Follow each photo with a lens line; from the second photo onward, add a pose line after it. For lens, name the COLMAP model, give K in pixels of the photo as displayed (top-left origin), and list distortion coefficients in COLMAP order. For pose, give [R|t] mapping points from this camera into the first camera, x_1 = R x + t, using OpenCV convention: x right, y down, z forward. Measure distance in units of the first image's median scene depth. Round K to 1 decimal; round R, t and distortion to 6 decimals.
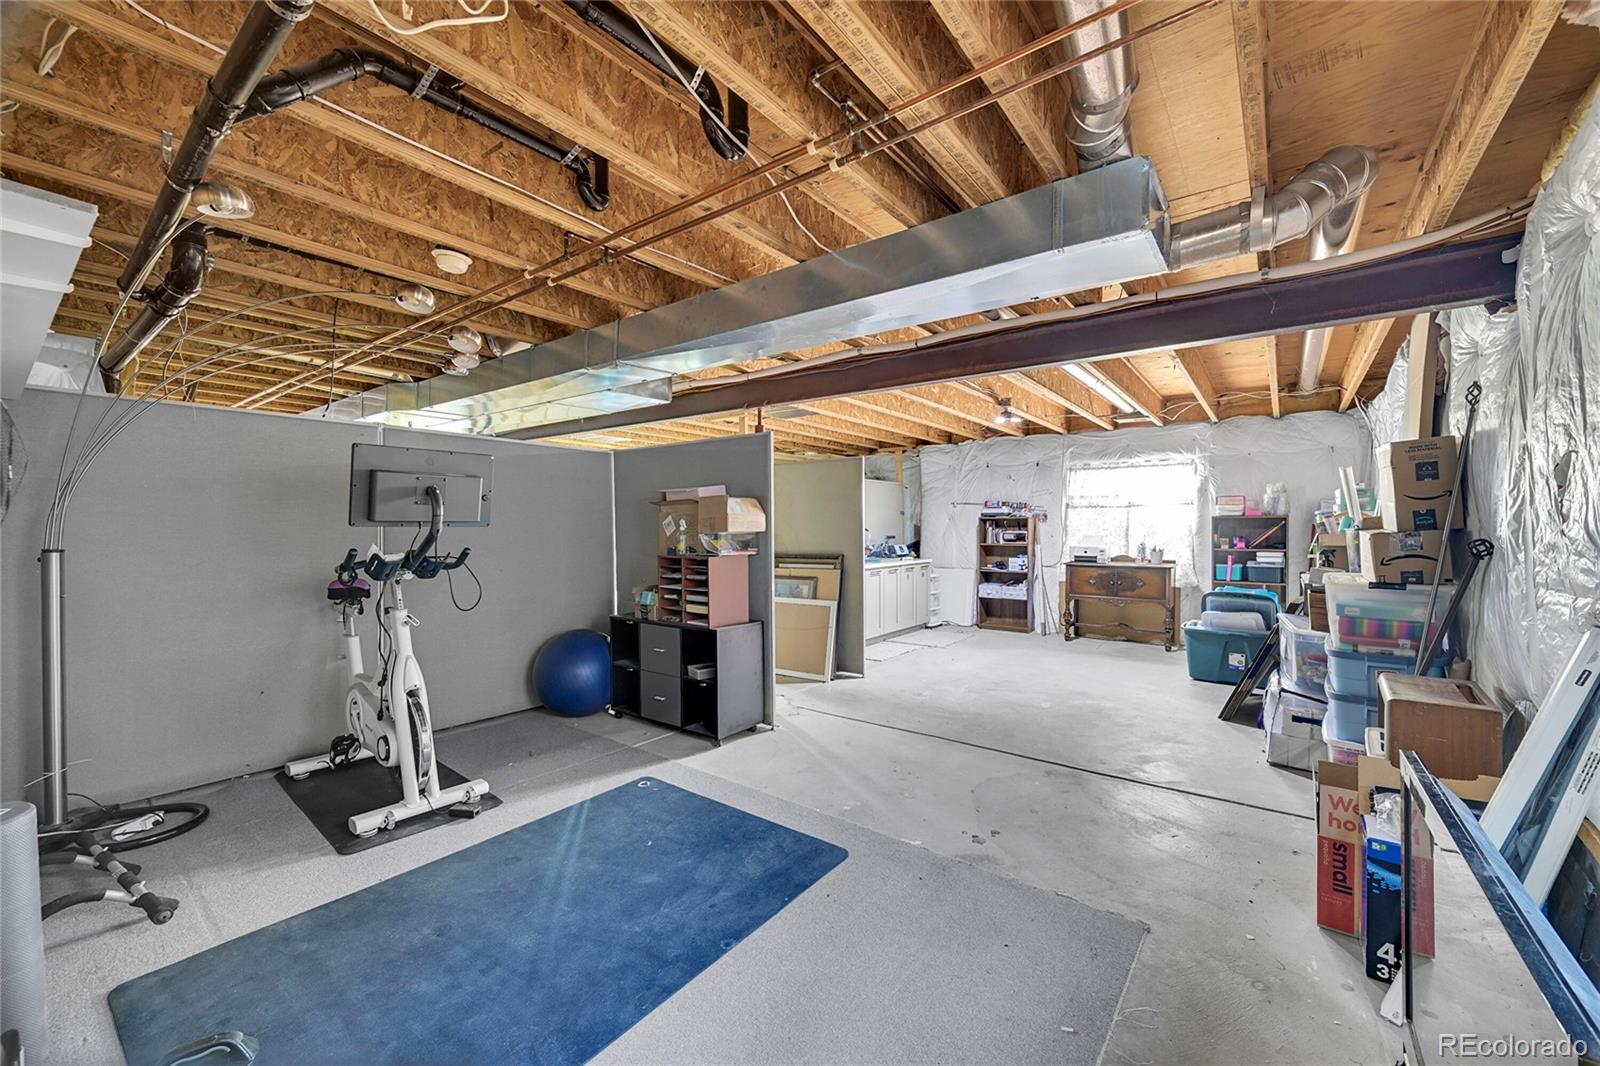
lens RADIAL K [[629.4, 0, 807.3], [0, 629.4, 534.1], [0, 0, 1]] dist [0.000246, -0.000045]
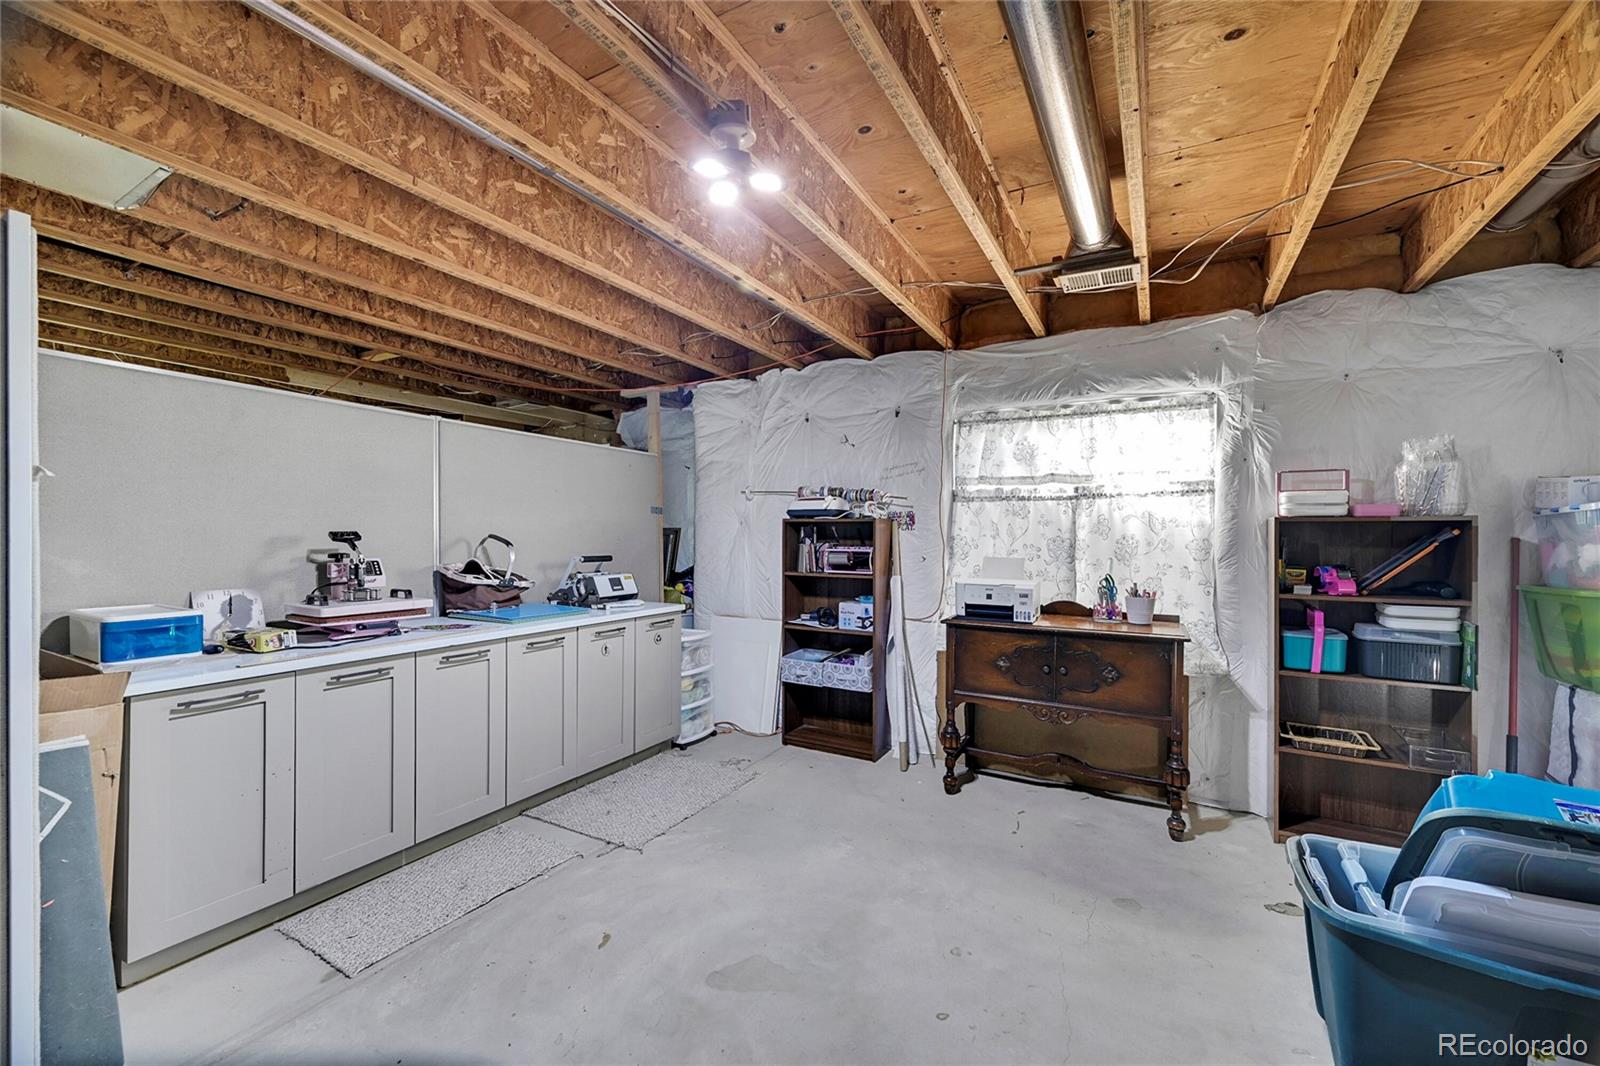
lens RADIAL K [[629.4, 0, 809.1], [0, 629.4, 534.7], [0, 0, 1]] dist [0.000246, -0.000045]
pose [[0.991522, 0.006374, 0.129784, 0.244785], [-0.004696, 0.999901, -0.013235, -0.008406], [-0.129855, 0.012513, 0.991454, 0.544771]]
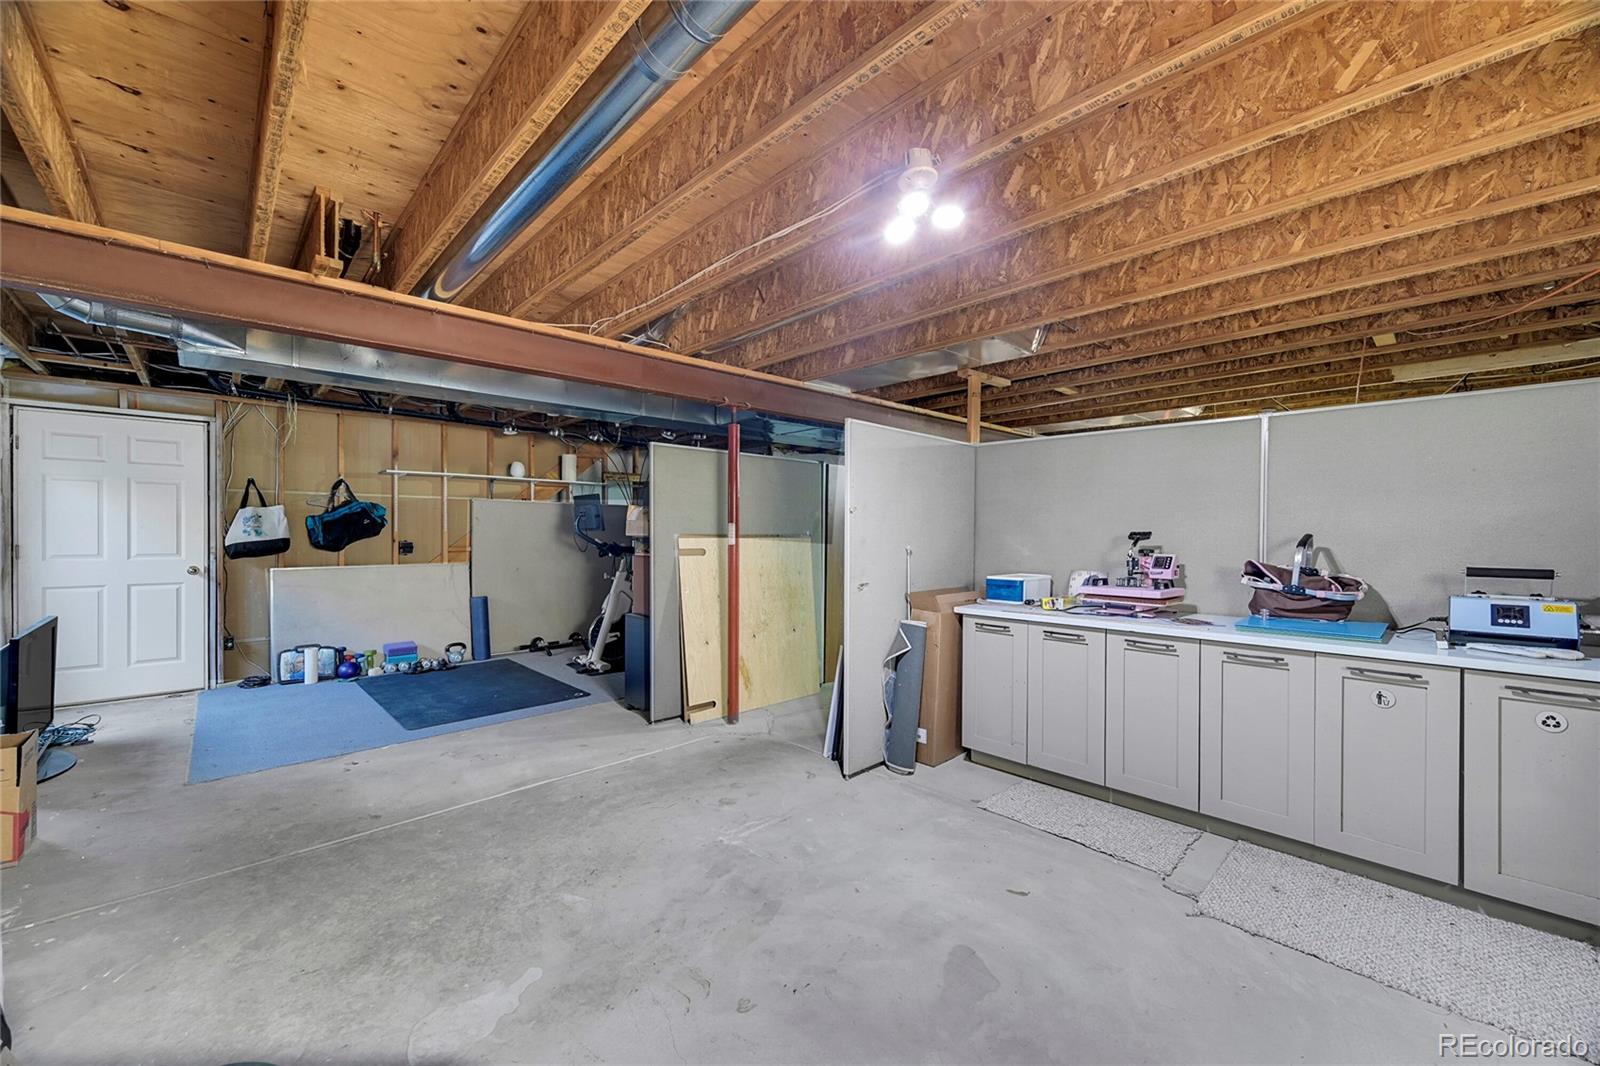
lens RADIAL K [[629.4, 0, 814.0], [0, 629.4, 533.6], [0, 0, 1]] dist [0.000246, -0.000045]
pose [[-0.162381, 0.001022, -0.986728, 0.512275], [-0.016901, 0.999850, 0.003816, -0.010236], [0.986583, 0.017296, -0.162339, 0.777874]]
